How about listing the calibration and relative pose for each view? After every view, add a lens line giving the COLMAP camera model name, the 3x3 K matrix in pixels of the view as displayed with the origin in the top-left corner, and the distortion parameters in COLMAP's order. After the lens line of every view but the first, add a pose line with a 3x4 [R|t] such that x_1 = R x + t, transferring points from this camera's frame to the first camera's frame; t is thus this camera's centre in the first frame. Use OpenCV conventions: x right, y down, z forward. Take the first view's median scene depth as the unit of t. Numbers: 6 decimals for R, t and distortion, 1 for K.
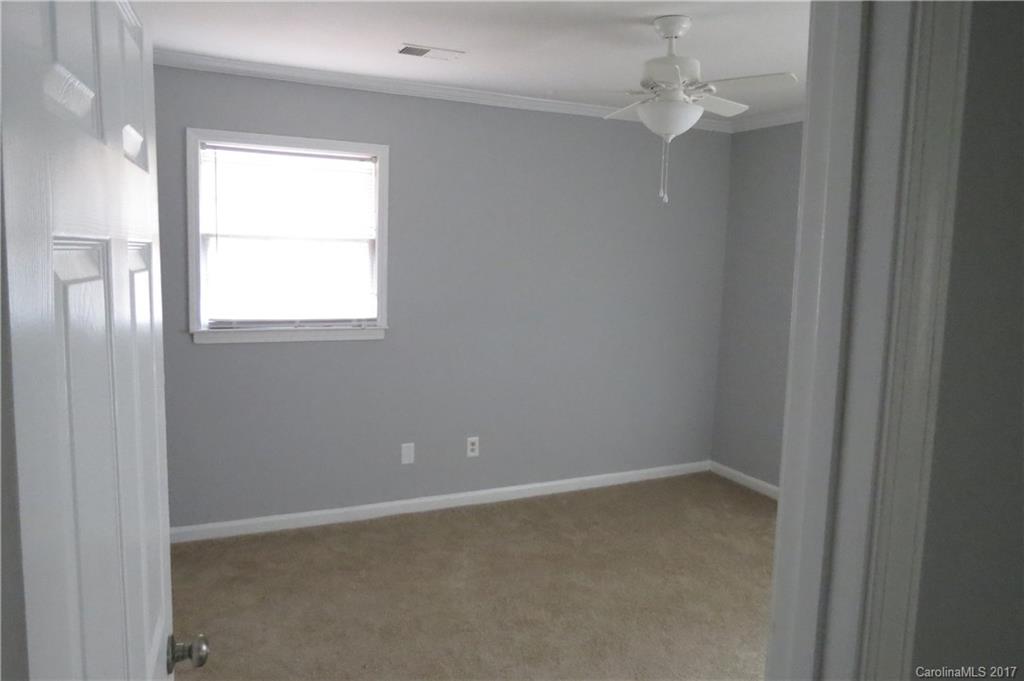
lens RADIAL K [[735.6, 0, 515.5], [0, 735.6, 340.2], [0, 0, 1]] dist [-0.022836, 0.001161]
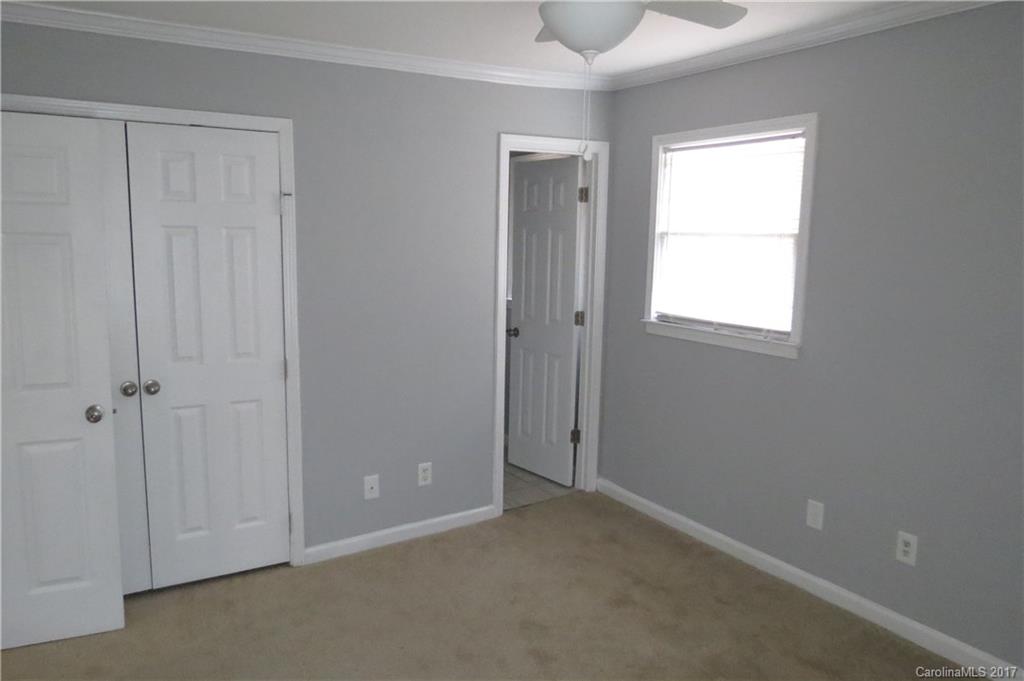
lens RADIAL K [[735.6, 0, 515.5], [0, 735.6, 340.2], [0, 0, 1]] dist [-0.022836, 0.001161]
pose [[0.121112, 0.114021, -0.986069, 0.592310], [-0.133857, 0.986183, 0.097593, -0.061788], [0.983572, 0.120173, 0.134701, 0.624368]]
